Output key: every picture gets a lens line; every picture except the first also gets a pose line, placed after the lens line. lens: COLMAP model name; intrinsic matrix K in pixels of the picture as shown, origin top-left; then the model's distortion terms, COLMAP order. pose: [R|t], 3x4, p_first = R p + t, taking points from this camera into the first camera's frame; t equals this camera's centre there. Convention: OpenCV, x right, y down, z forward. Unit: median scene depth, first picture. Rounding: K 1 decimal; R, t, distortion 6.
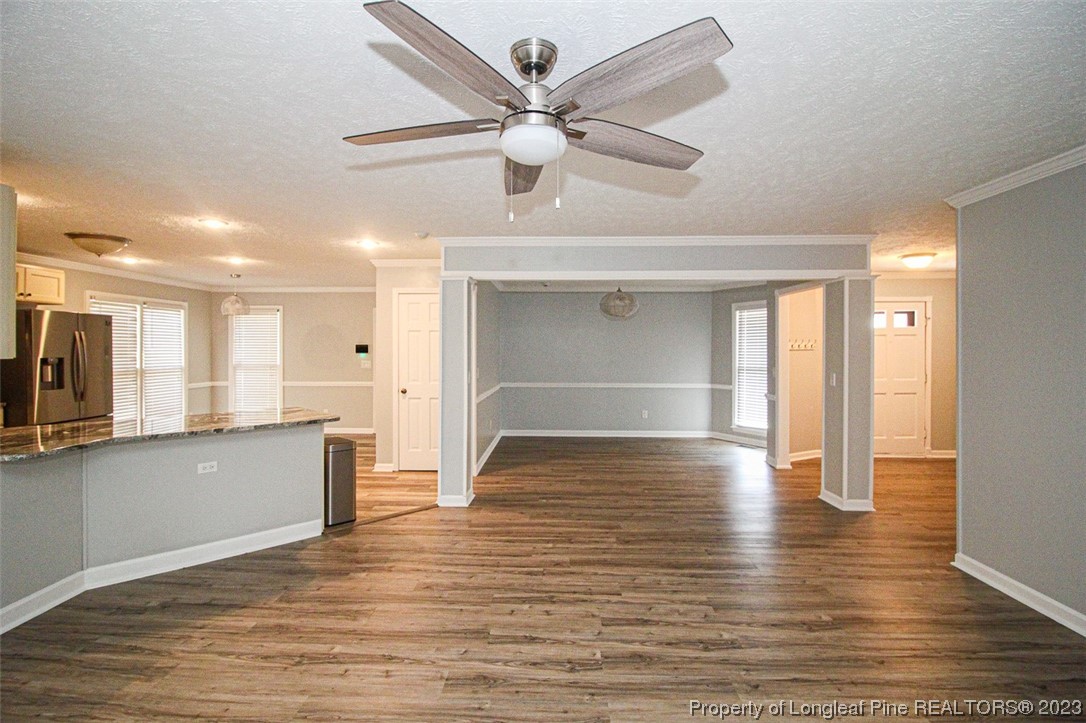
lens RADIAL K [[525.7, 0, 533.1], [0, 525.7, 358.1], [0, 0, 1]] dist [0.001459, -0.006093]
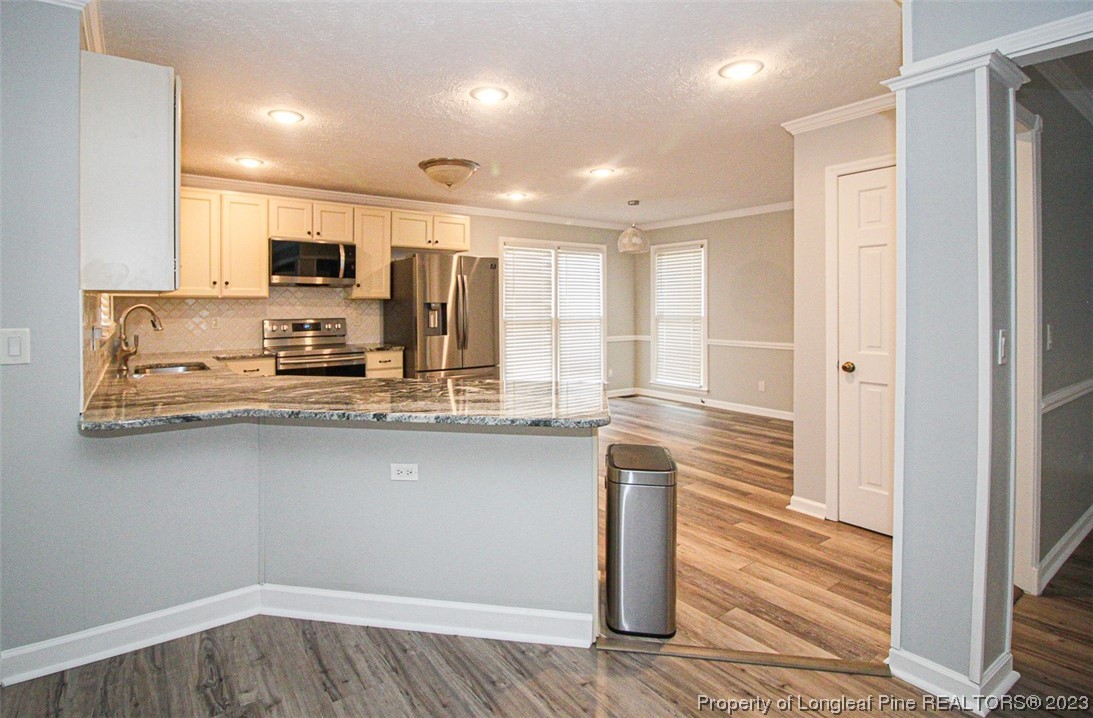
lens RADIAL K [[529.1, 0, 531.1], [0, 529.1, 308.5], [0, 0, 1]] dist [0.001459, -0.006093]
pose [[0.607101, -0.000078, -0.794625, -0.026256], [-0.011166, 0.999900, -0.008629, 0.013528], [0.794546, 0.014111, 0.607040, 0.441733]]
